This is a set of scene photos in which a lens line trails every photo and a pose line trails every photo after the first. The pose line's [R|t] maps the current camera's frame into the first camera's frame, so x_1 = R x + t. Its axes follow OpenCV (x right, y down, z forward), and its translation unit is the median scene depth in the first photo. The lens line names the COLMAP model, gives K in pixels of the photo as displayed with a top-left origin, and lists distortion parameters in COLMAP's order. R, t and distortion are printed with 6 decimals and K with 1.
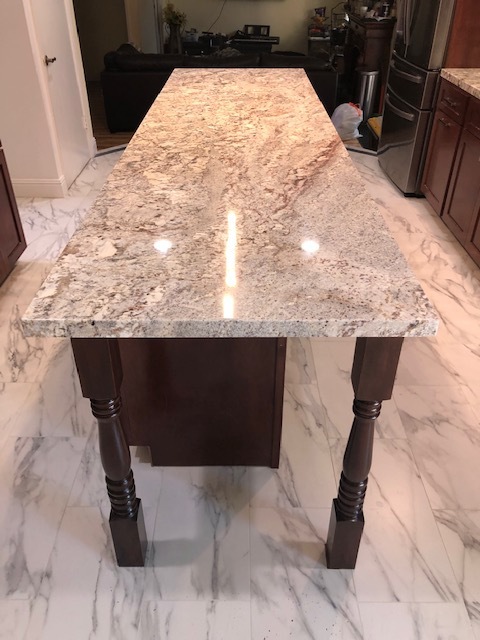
lens RADIAL K [[520.7, 0, 239.3], [0, 520.7, 316.3], [0, 0, 1]] dist [0.031877, -0.032962]
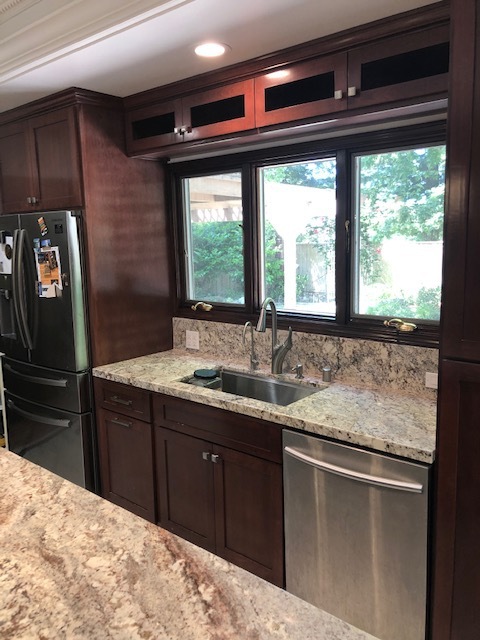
lens RADIAL K [[520.7, 0, 243.4], [0, 520.7, 316.7], [0, 0, 1]] dist [0.031877, -0.032962]
pose [[0.640813, -0.122679, 0.757831, -0.191398], [0.449959, 0.859835, -0.241288, -0.360459], [-0.622009, 0.495614, 0.606195, 0.421793]]
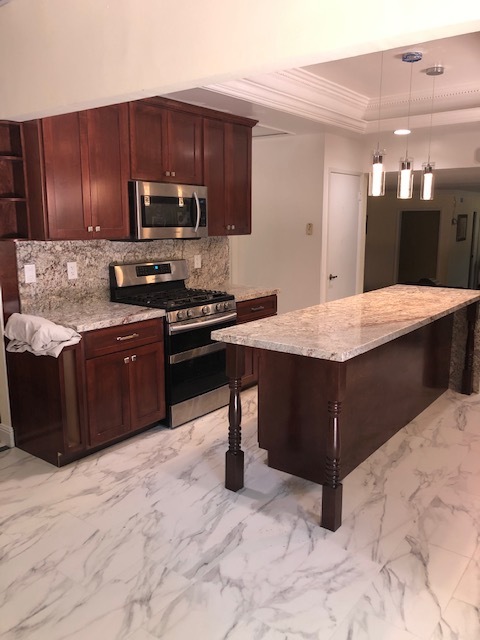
lens RADIAL K [[520.7, 0, 242.2], [0, 520.7, 314.7], [0, 0, 1]] dist [0.031877, -0.032962]
pose [[0.798137, 0.105237, -0.593213, 0.697119], [-0.339642, 0.891846, -0.298755, 0.355195], [0.497615, 0.439927, 0.747558, -0.544818]]
